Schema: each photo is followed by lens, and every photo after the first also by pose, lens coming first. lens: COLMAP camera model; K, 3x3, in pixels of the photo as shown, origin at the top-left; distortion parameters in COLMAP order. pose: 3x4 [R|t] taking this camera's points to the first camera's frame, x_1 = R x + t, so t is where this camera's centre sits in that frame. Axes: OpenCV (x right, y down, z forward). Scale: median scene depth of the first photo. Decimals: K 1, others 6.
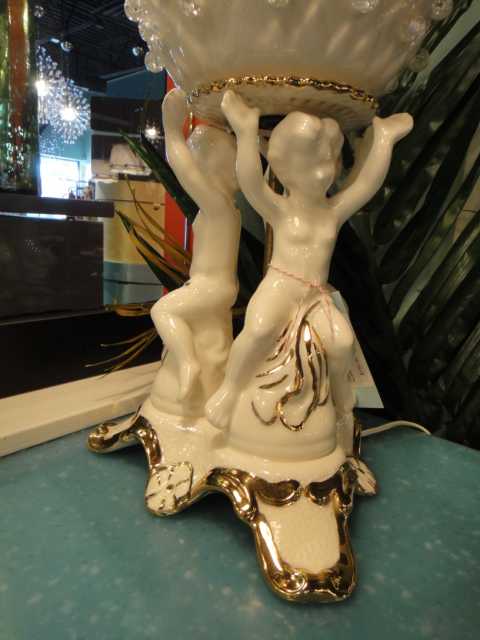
lens RADIAL K [[465.5, 0, 244.6], [0, 465.5, 325.9], [0, 0, 1]] dist [-0.010750, -0.000711]
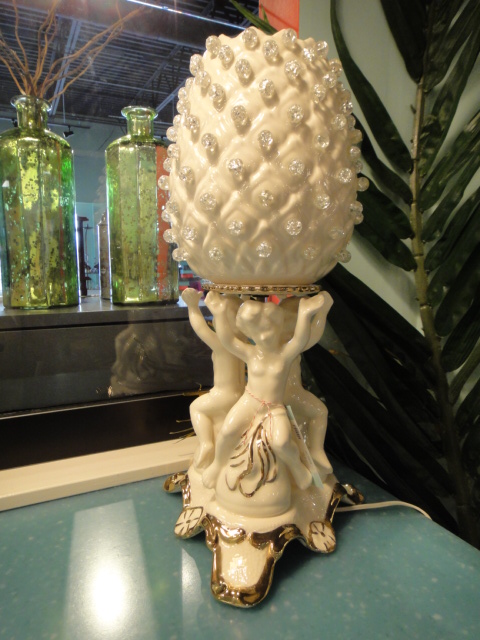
lens RADIAL K [[465.5, 0, 242.6], [0, 465.5, 321.2], [0, 0, 1]] dist [-0.010750, -0.000711]
pose [[0.912327, -0.003348, -0.409450, 0.564982], [-0.035538, 0.995546, -0.087327, -0.175036], [0.407918, 0.094222, 0.908144, -0.378096]]
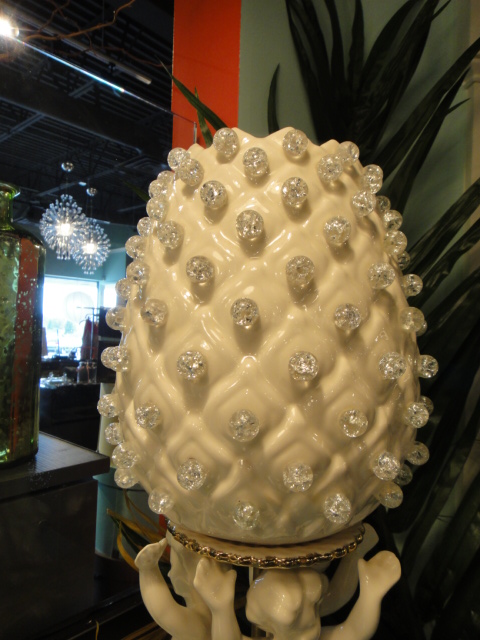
lens RADIAL K [[465.5, 0, 244.2], [0, 465.5, 313.6], [0, 0, 1]] dist [-0.010750, -0.000711]
pose [[0.999247, -0.028707, -0.026093, 0.065206], [0.021394, 0.968868, -0.246650, -0.538991], [0.032361, 0.245906, 0.968753, -0.032264]]
